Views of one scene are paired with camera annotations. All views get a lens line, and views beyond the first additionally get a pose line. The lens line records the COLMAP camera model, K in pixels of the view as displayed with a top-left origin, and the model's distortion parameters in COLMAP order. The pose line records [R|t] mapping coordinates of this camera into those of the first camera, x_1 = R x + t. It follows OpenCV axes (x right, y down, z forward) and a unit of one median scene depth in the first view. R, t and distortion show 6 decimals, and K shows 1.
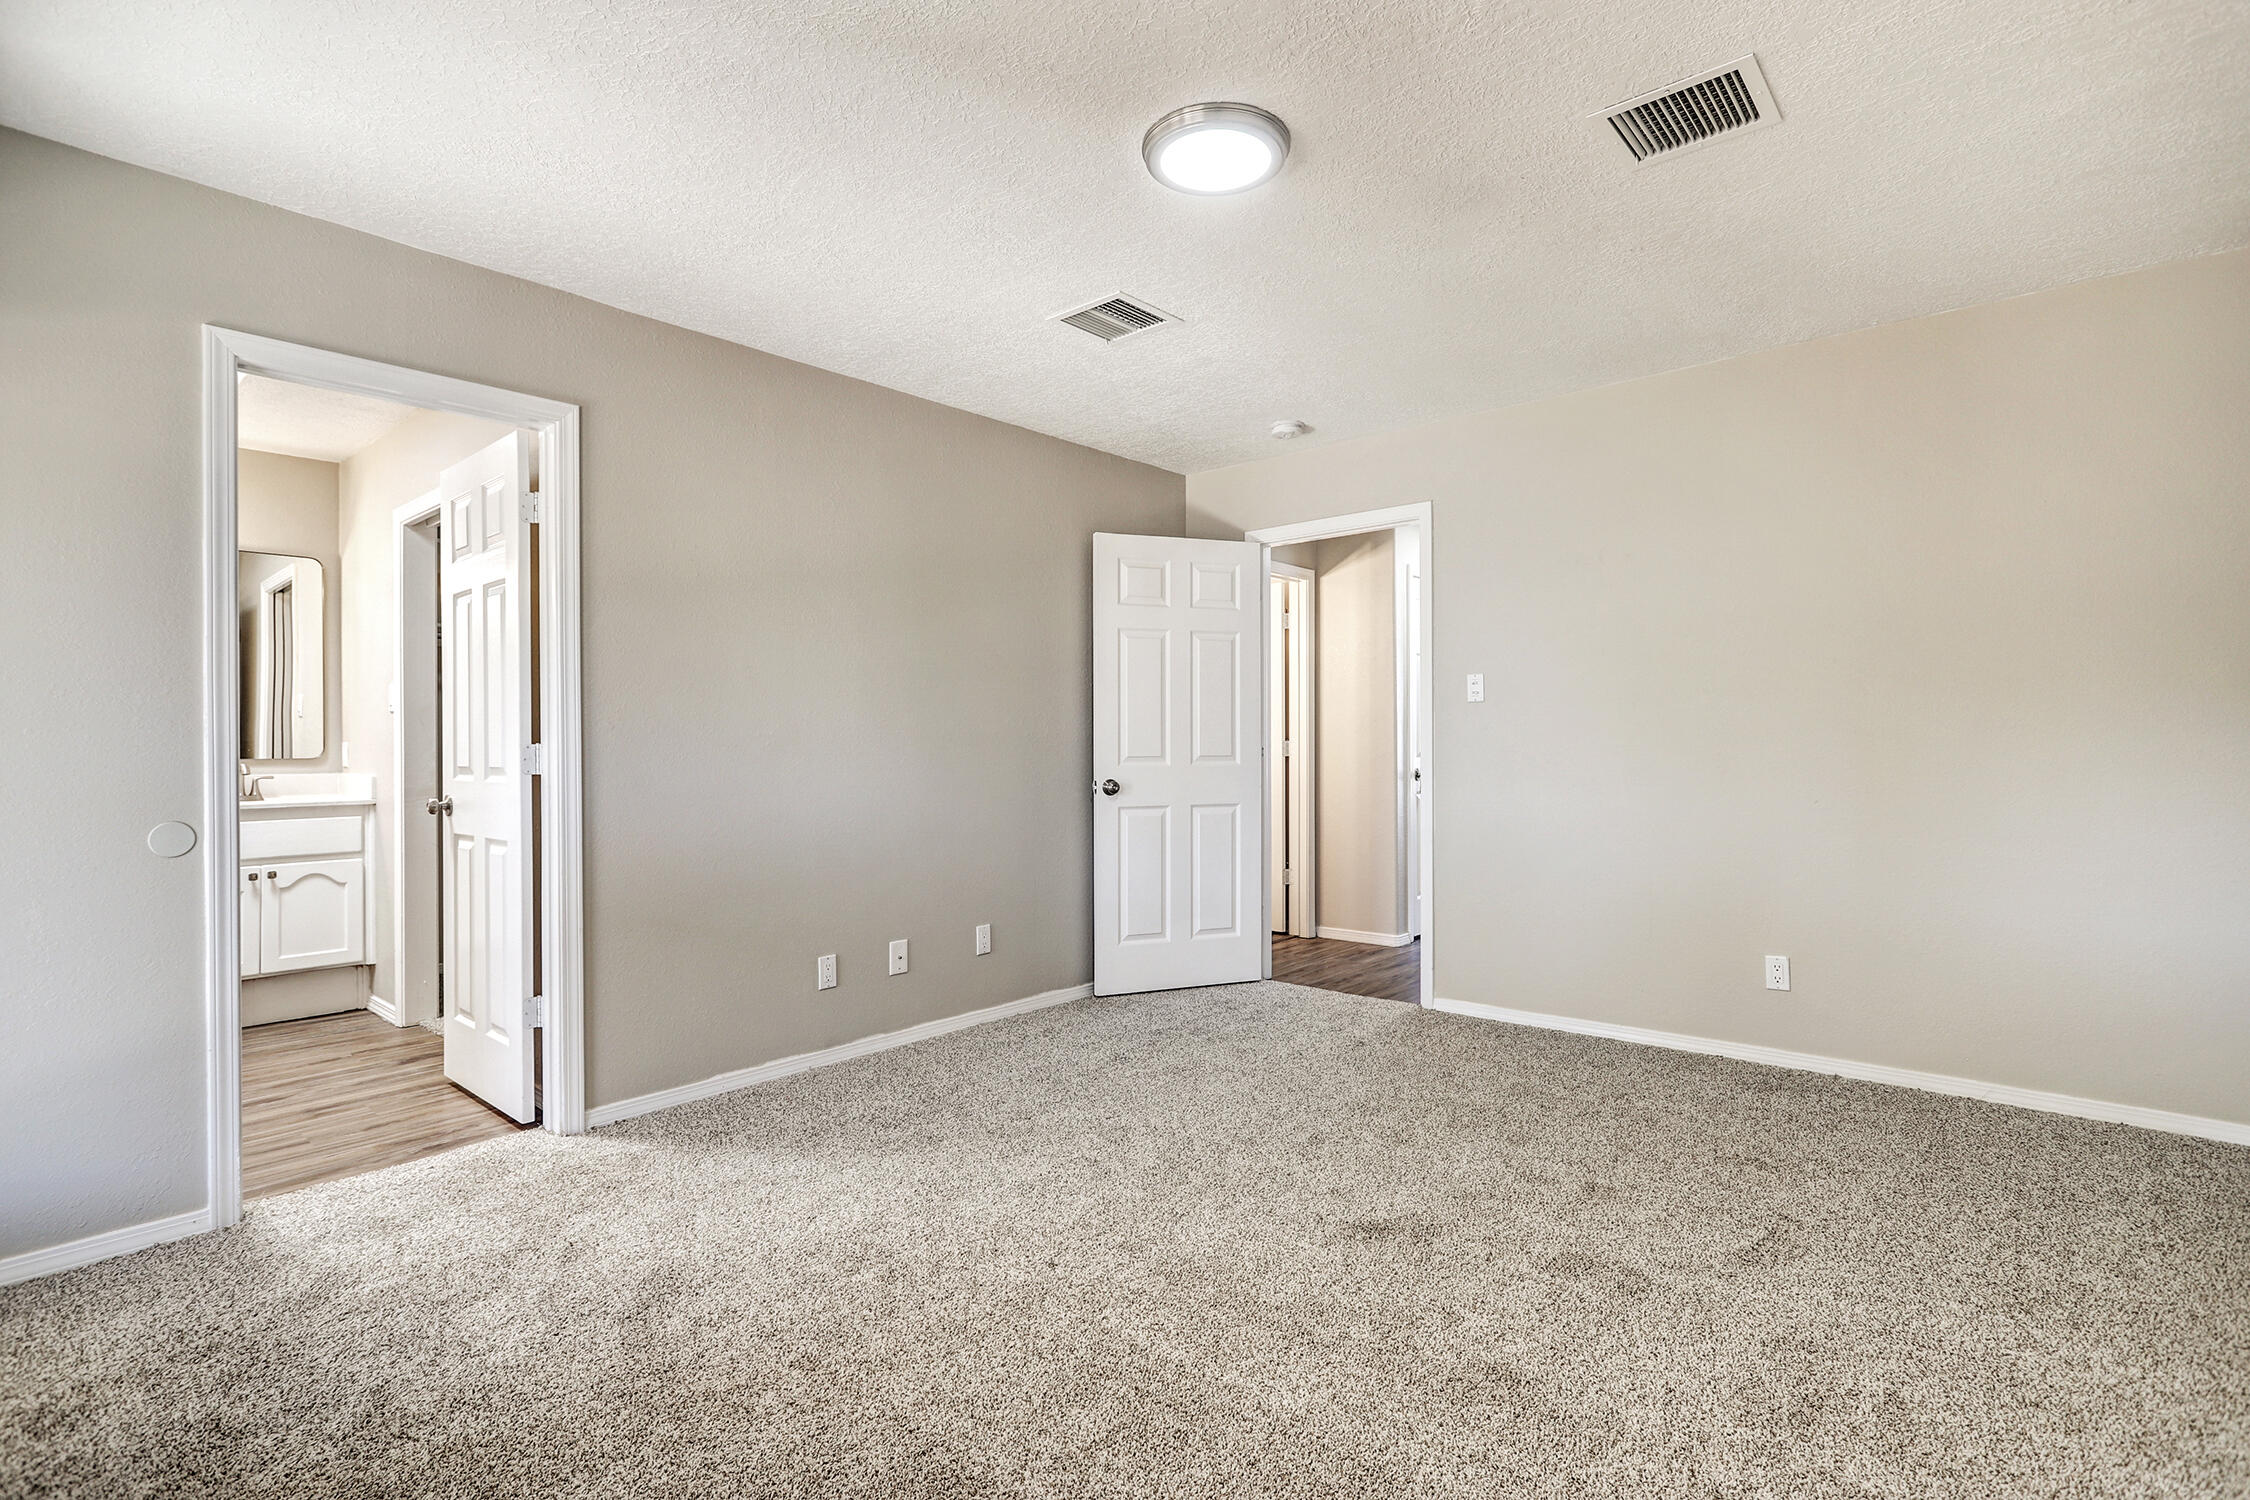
lens RADIAL K [[1064.4, 0, 1126.5], [0, 1064.4, 748.4], [0, 0, 1]] dist [-0.007056, 0.002976]
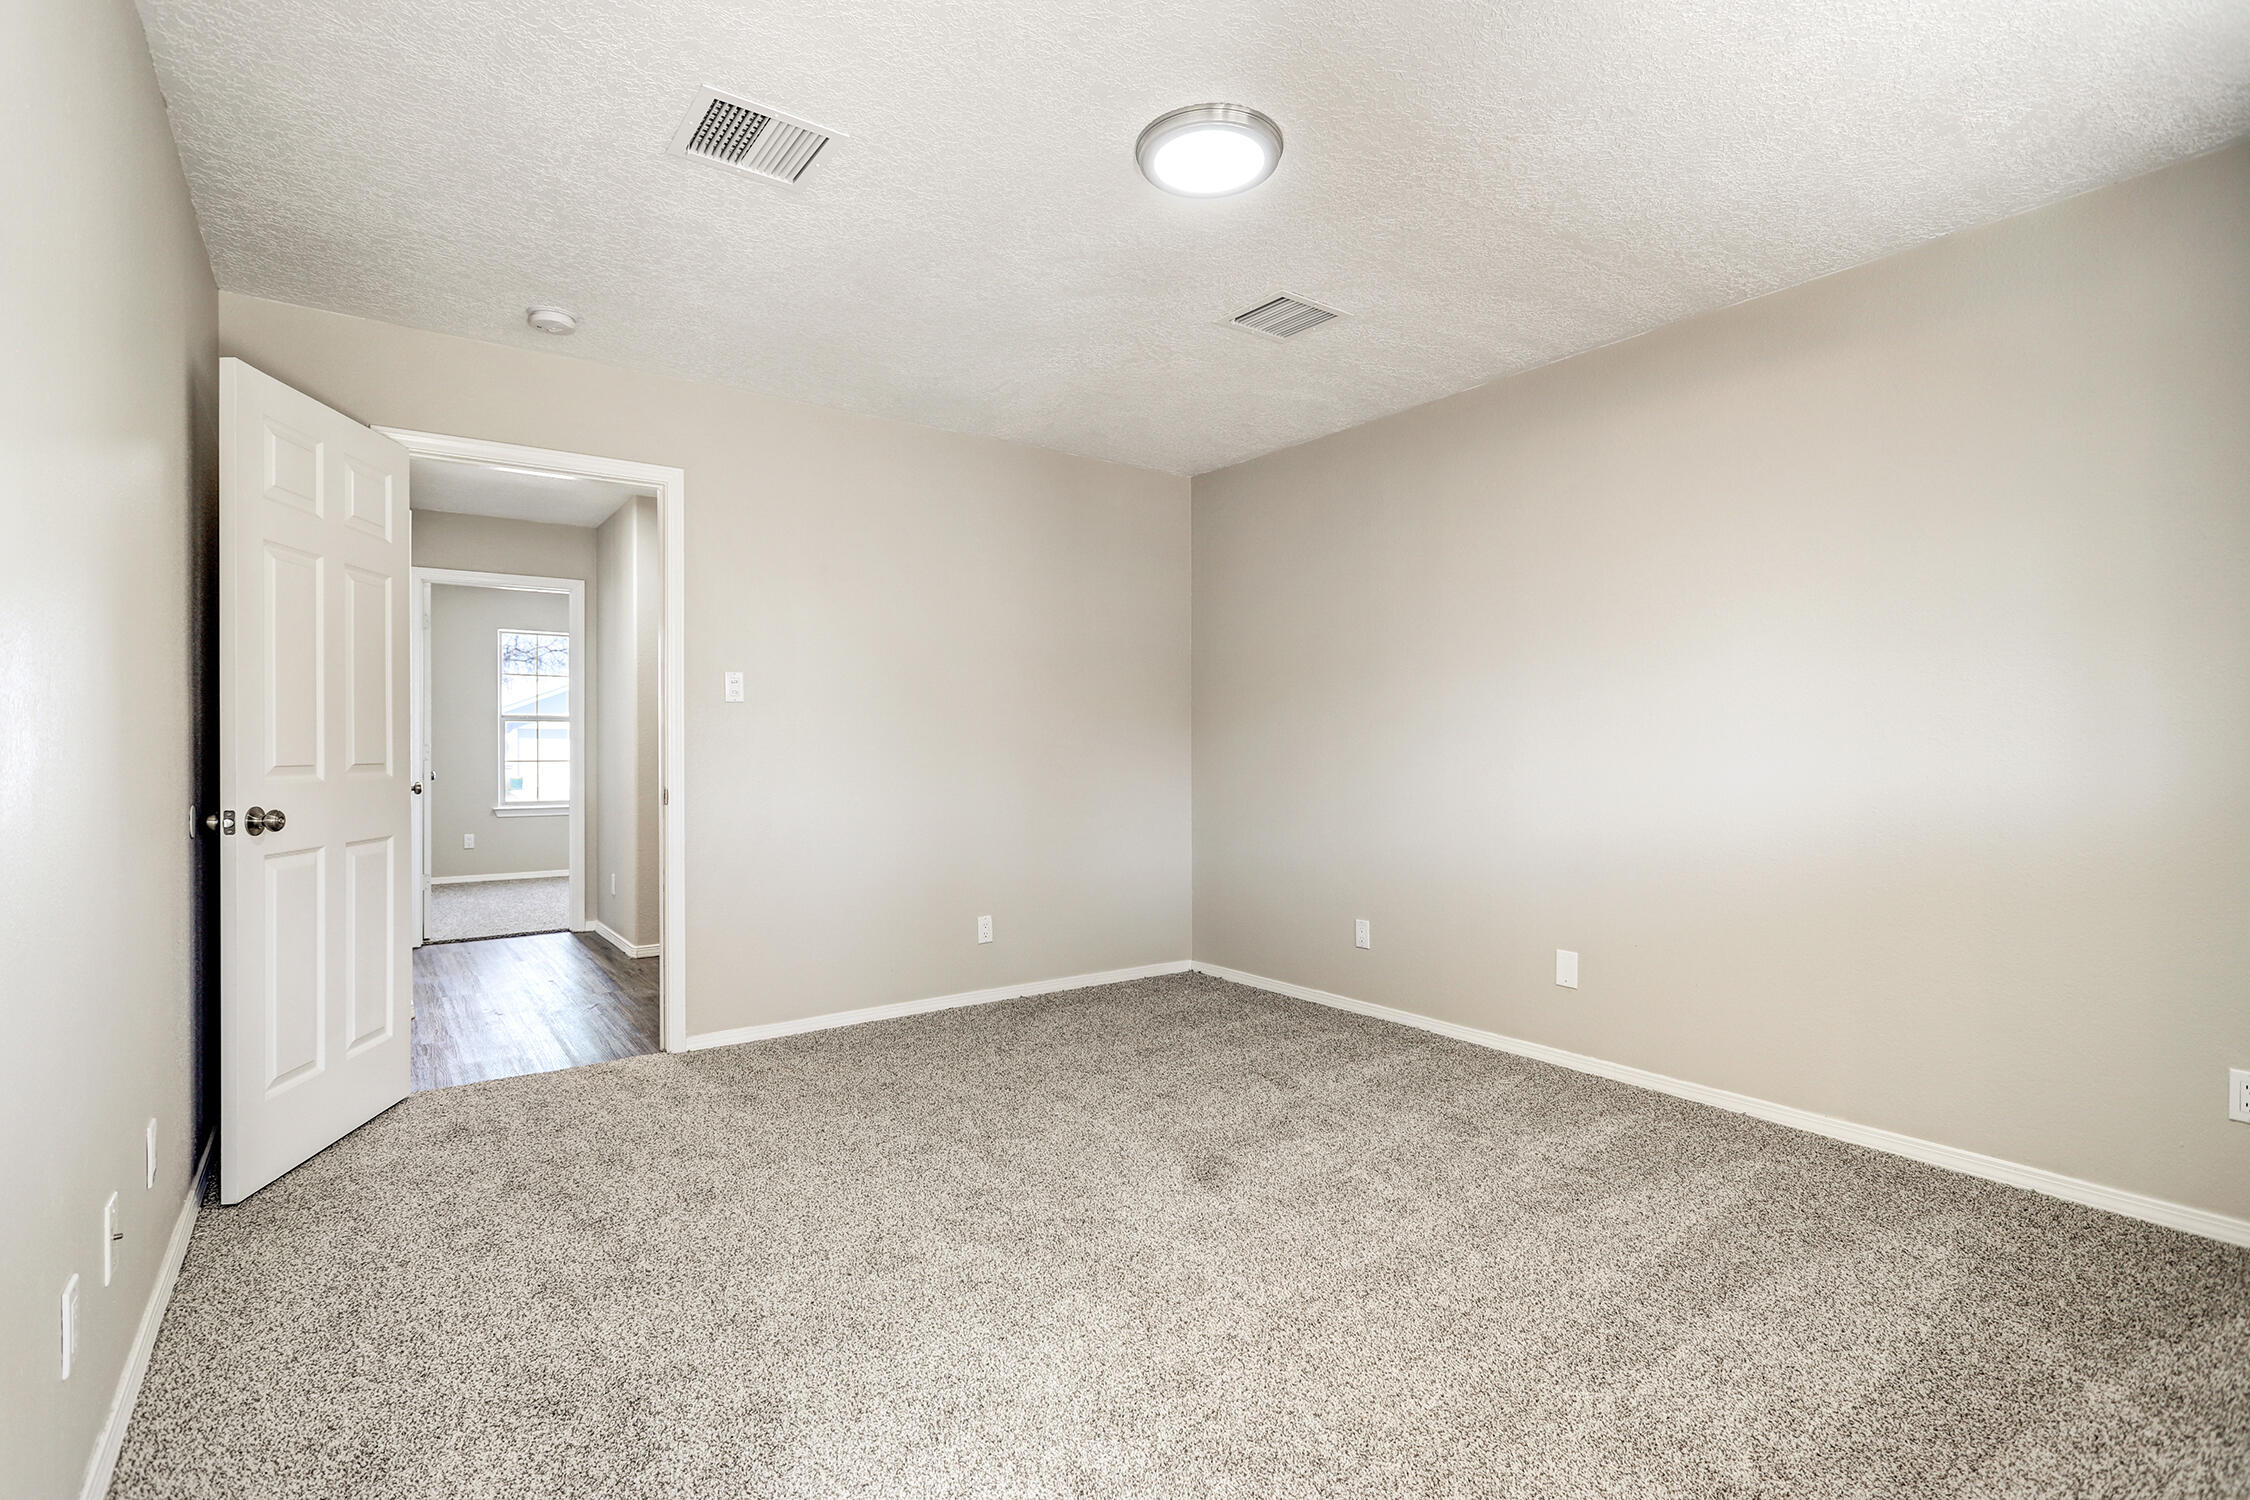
lens RADIAL K [[1064.4, 0, 1127.4], [0, 1064.4, 754.2], [0, 0, 1]] dist [-0.007056, 0.002976]
pose [[0.214997, 0.001739, 0.976613, -0.531911], [-0.000521, 0.999998, -0.001666, 0.002899], [-0.976615, -0.000150, 0.214998, 0.500432]]
